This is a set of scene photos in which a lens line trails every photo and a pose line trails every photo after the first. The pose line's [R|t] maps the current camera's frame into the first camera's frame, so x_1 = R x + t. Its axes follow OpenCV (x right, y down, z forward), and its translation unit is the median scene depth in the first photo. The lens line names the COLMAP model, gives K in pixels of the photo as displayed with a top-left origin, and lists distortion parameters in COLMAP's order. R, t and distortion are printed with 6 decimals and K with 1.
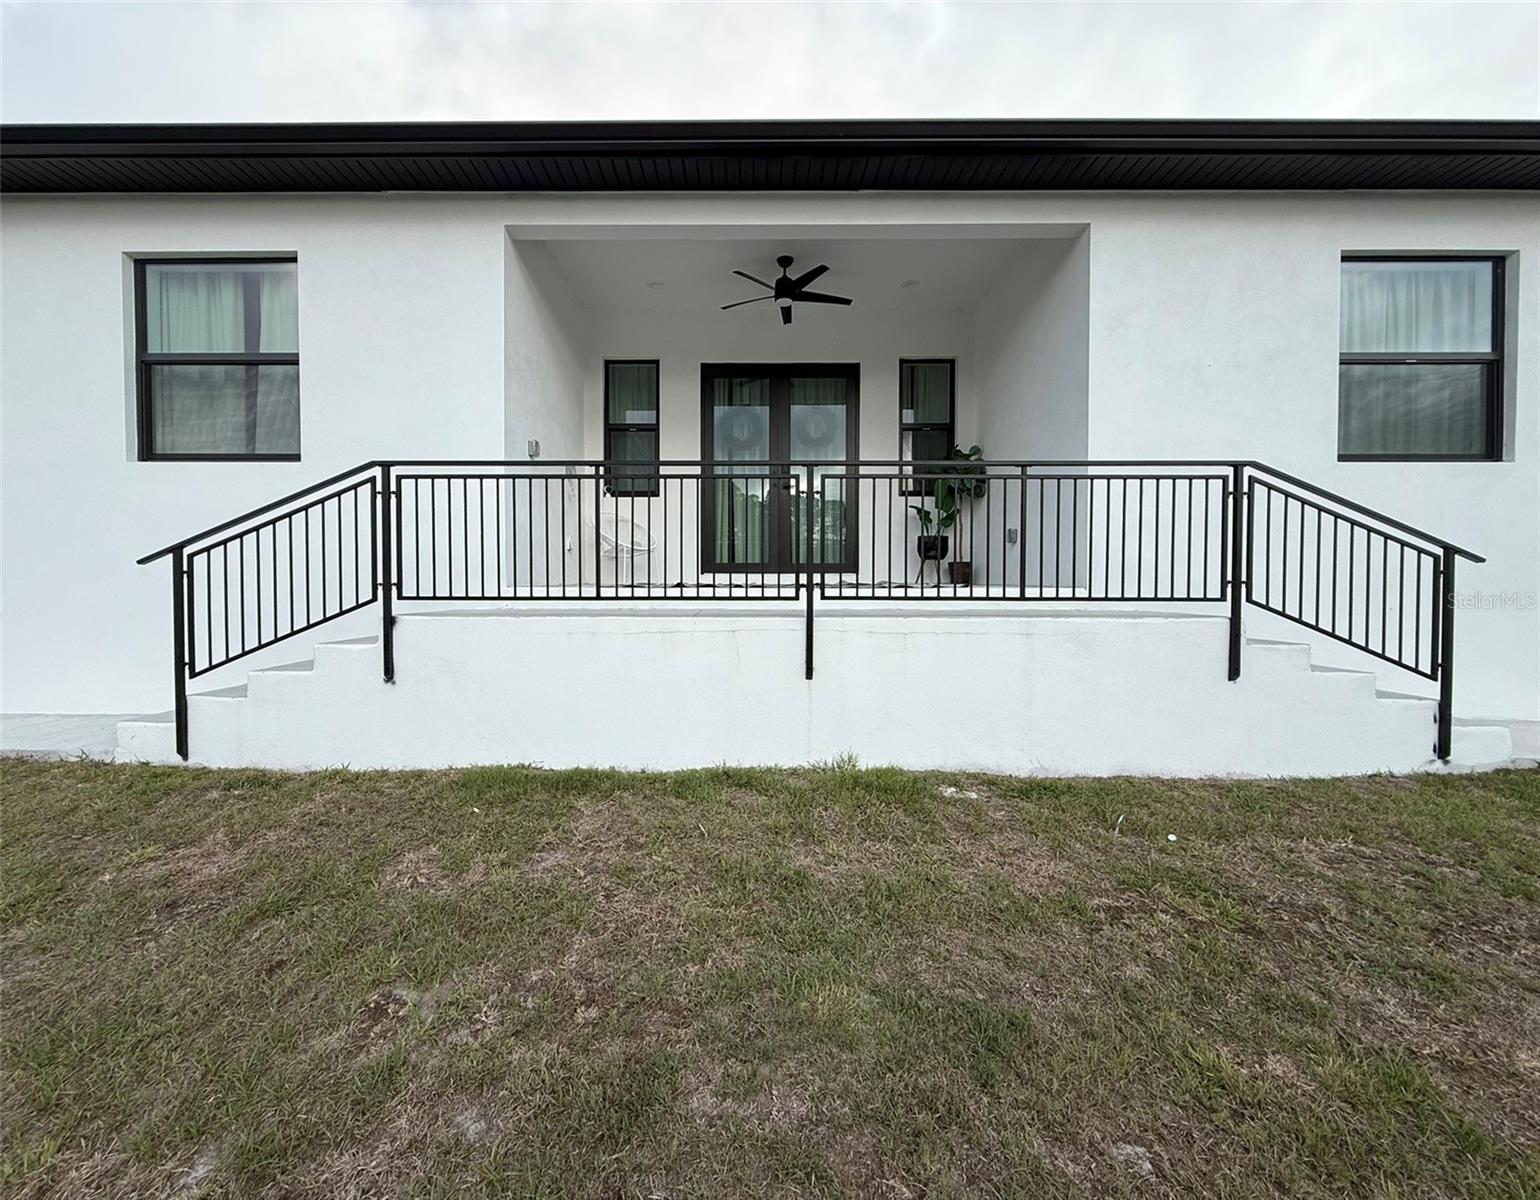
lens RADIAL K [[579.1, 0, 770.0], [0, 579.1, 600.0], [0, 0, 1]] dist [0.000850, -0.000164]
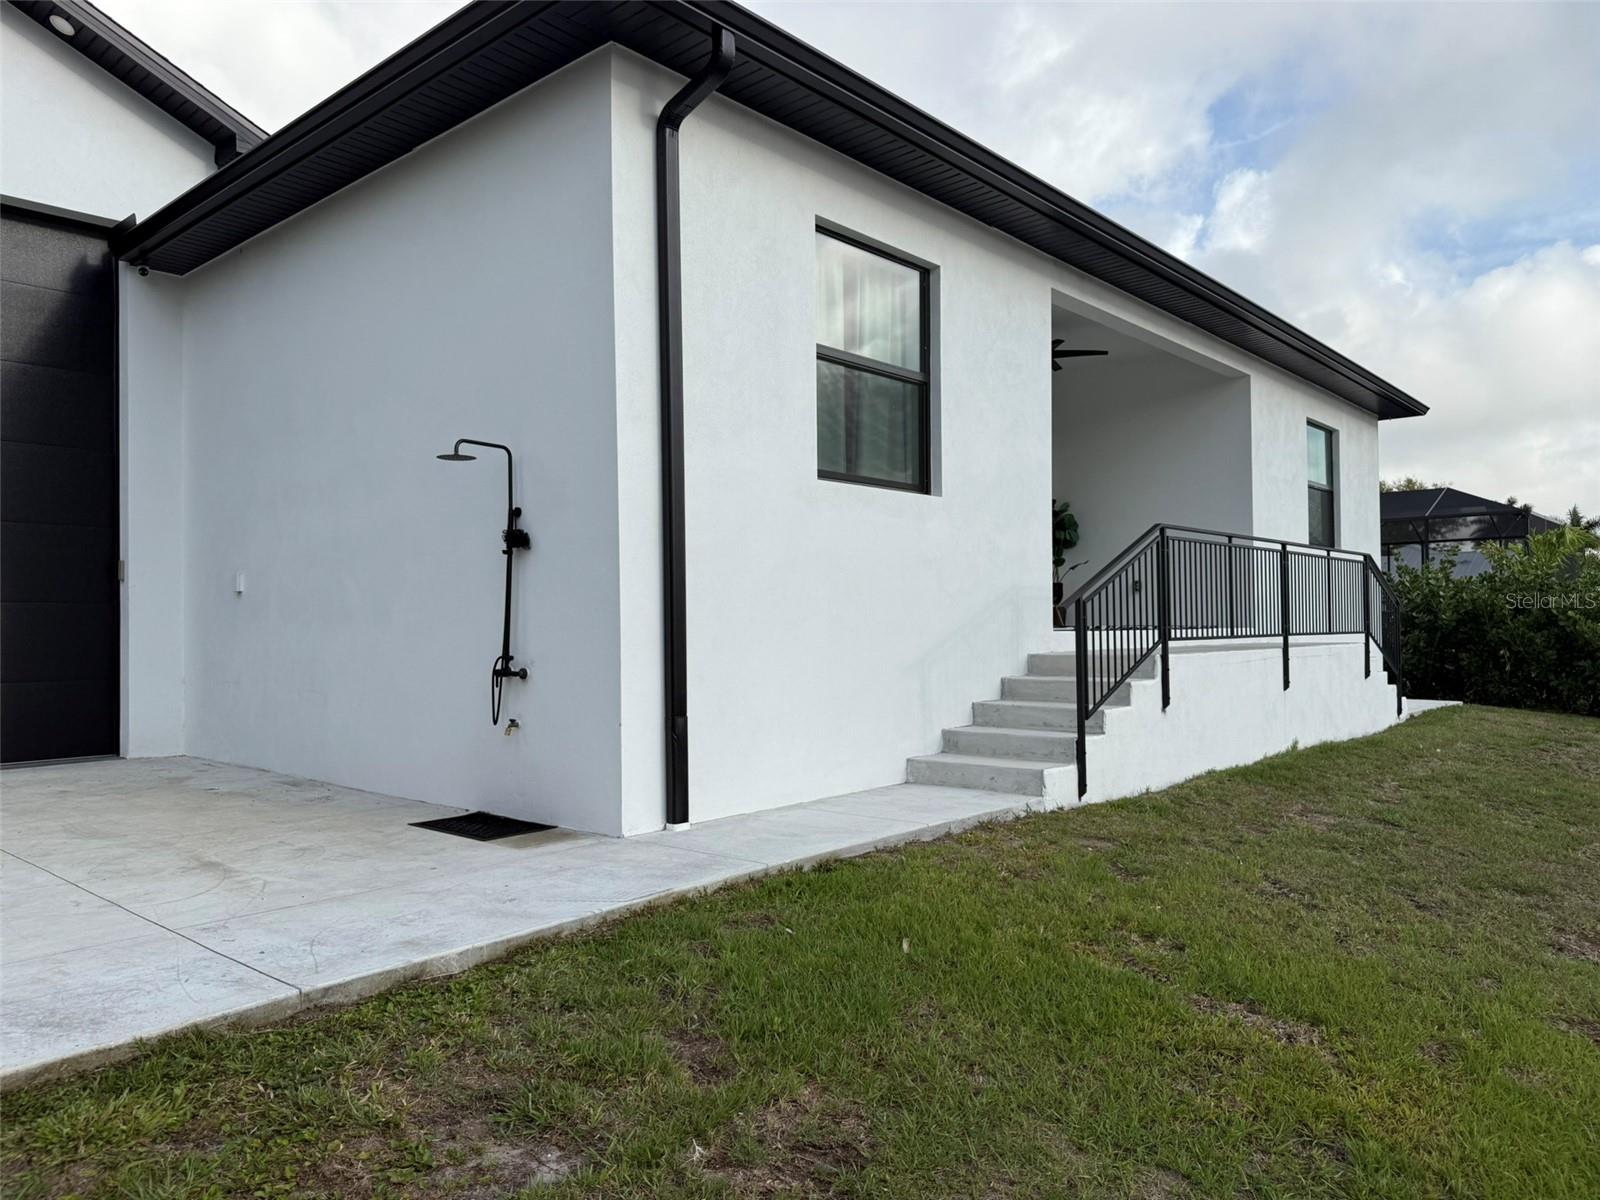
lens RADIAL K [[1135.0, 0, 802.8], [0, 1135.0, 641.1], [0, 0, 1]] dist [0.038155, -0.037923]
pose [[0.658161, -0.019064, 0.752636, -2.171605], [0.042753, 0.999013, -0.012082, -0.002599], [-0.751662, 0.040129, 0.658326, 0.016680]]
